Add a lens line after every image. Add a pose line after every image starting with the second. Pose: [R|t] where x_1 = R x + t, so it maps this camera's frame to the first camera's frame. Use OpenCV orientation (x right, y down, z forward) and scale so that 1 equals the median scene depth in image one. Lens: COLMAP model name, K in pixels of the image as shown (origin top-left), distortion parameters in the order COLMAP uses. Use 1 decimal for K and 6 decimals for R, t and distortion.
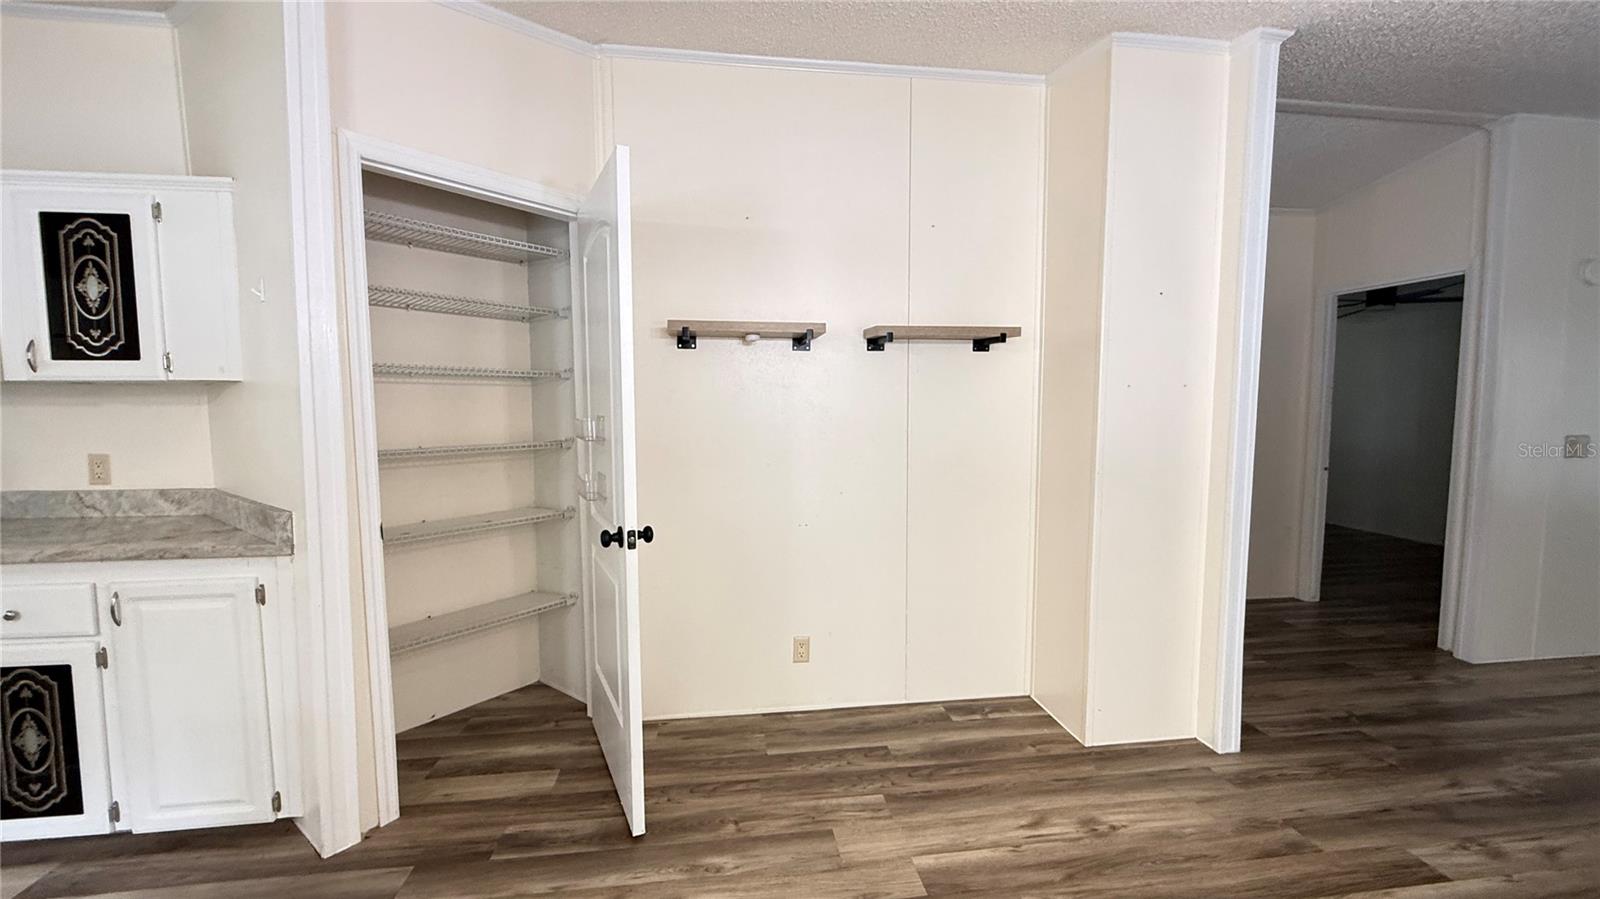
lens RADIAL K [[639.7, 0, 795.4], [0, 639.7, 449.4], [0, 0, 1]] dist [-0.000368, -0.000047]
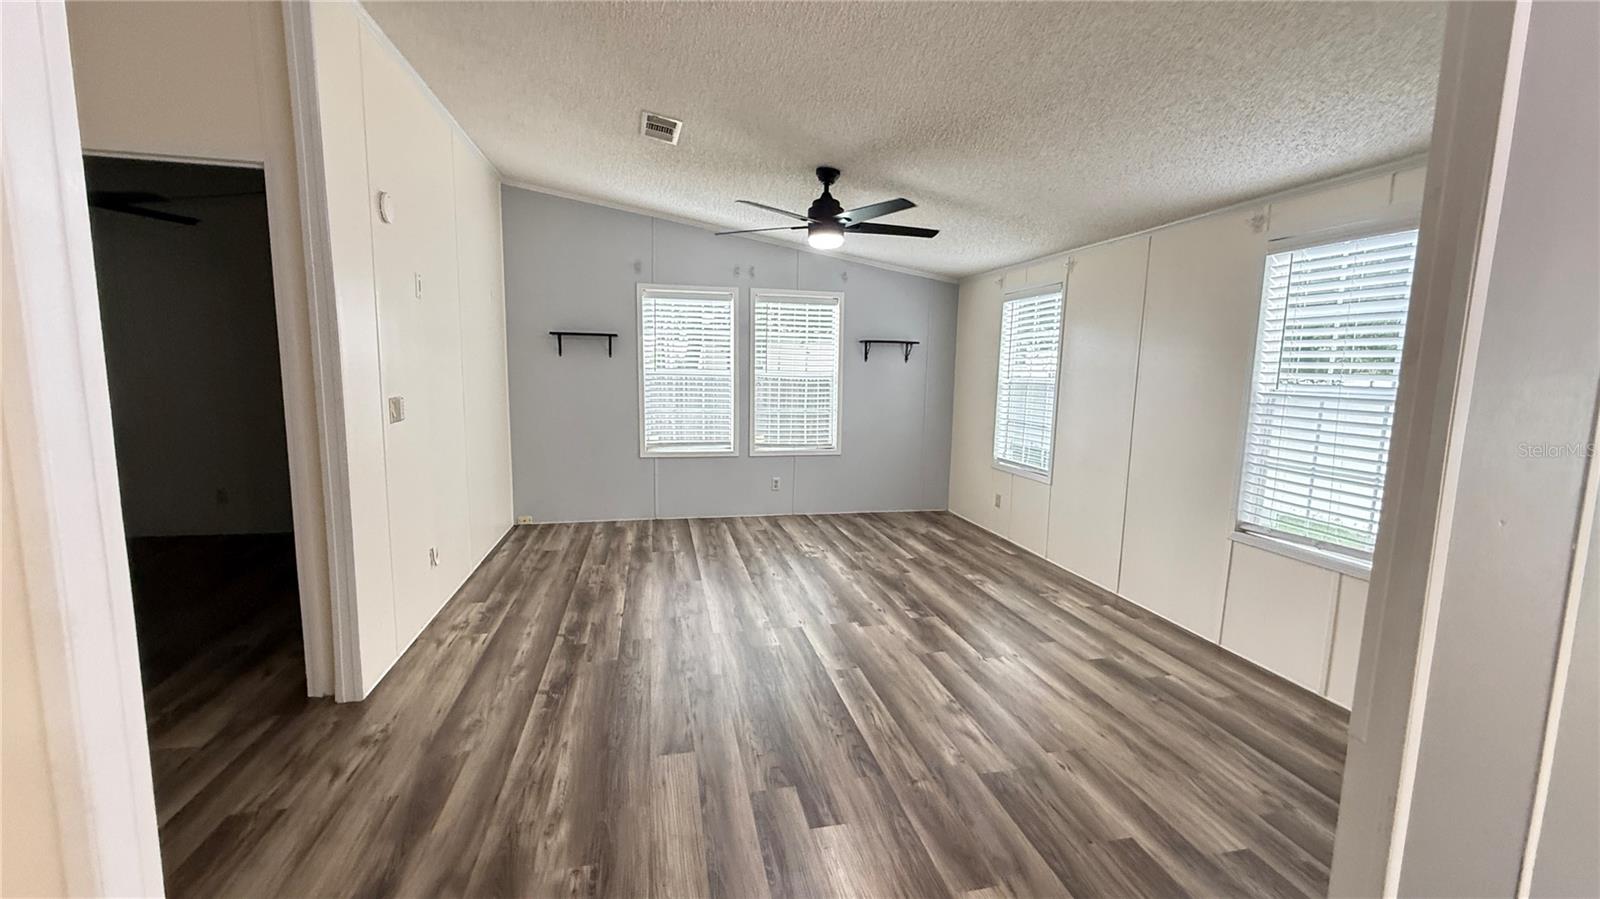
lens RADIAL K [[639.7, 0, 795.4], [0, 639.7, 449.4], [0, 0, 1]] dist [-0.000368, -0.000047]
pose [[-0.081503, -0.128614, 0.988340, 0.315100], [0.054524, 0.989579, 0.133272, -0.040759], [-0.995181, 0.064751, -0.073641, 0.551334]]
